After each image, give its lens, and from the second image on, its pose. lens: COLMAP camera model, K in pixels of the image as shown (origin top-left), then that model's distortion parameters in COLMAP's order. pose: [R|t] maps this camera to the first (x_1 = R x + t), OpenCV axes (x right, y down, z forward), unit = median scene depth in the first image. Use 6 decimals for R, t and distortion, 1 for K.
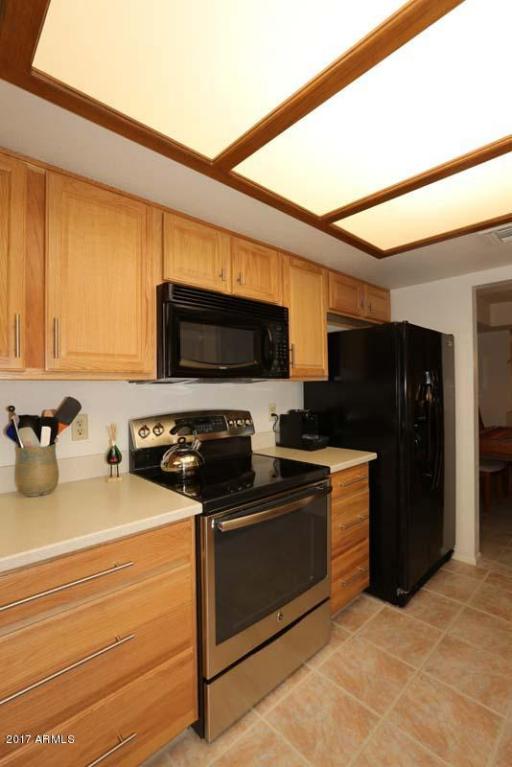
lens RADIAL K [[356.6, 0, 257.9], [0, 356.6, 384.2], [0, 0, 1]] dist [-0.035929, 0.011000]
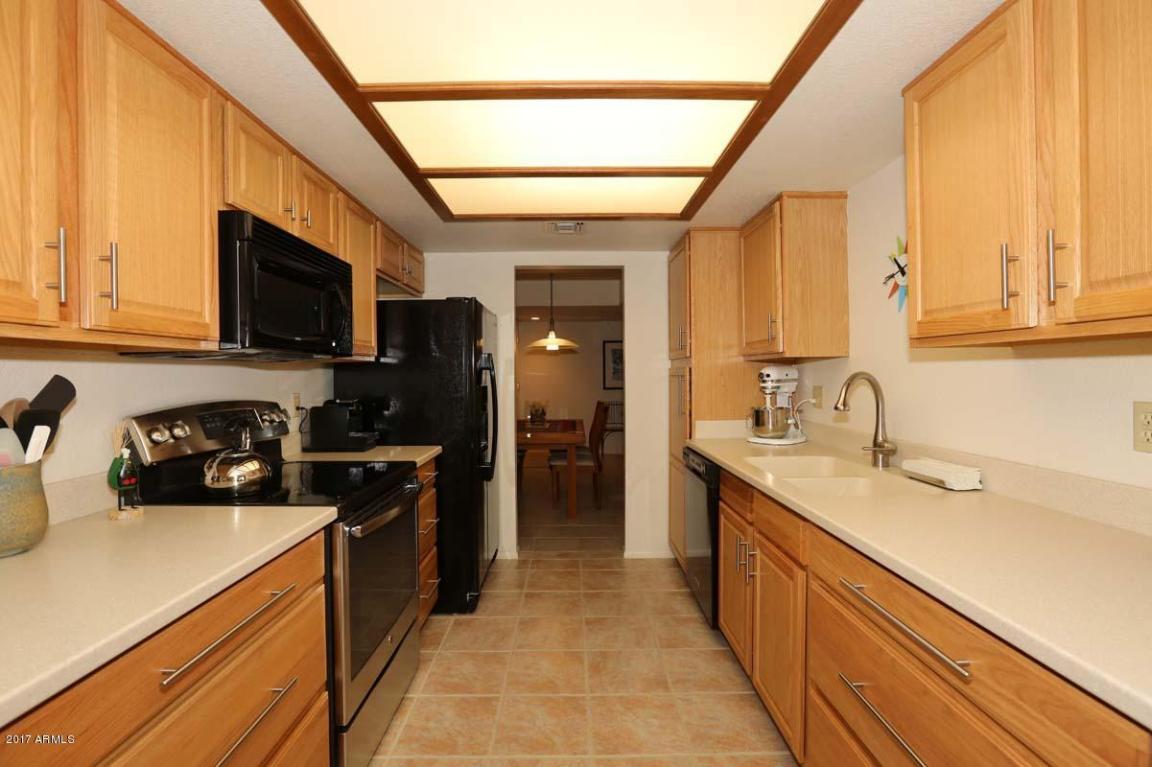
lens RADIAL K [[535.6, 0, 584.6], [0, 535.6, 379.9], [0, 0, 1]] dist [-0.035929, 0.011000]
pose [[0.668555, -0.002581, 0.743659, -0.481064], [-0.001638, 0.999986, 0.004943, 0.031001], [-0.743661, -0.004523, 0.668541, -0.154795]]
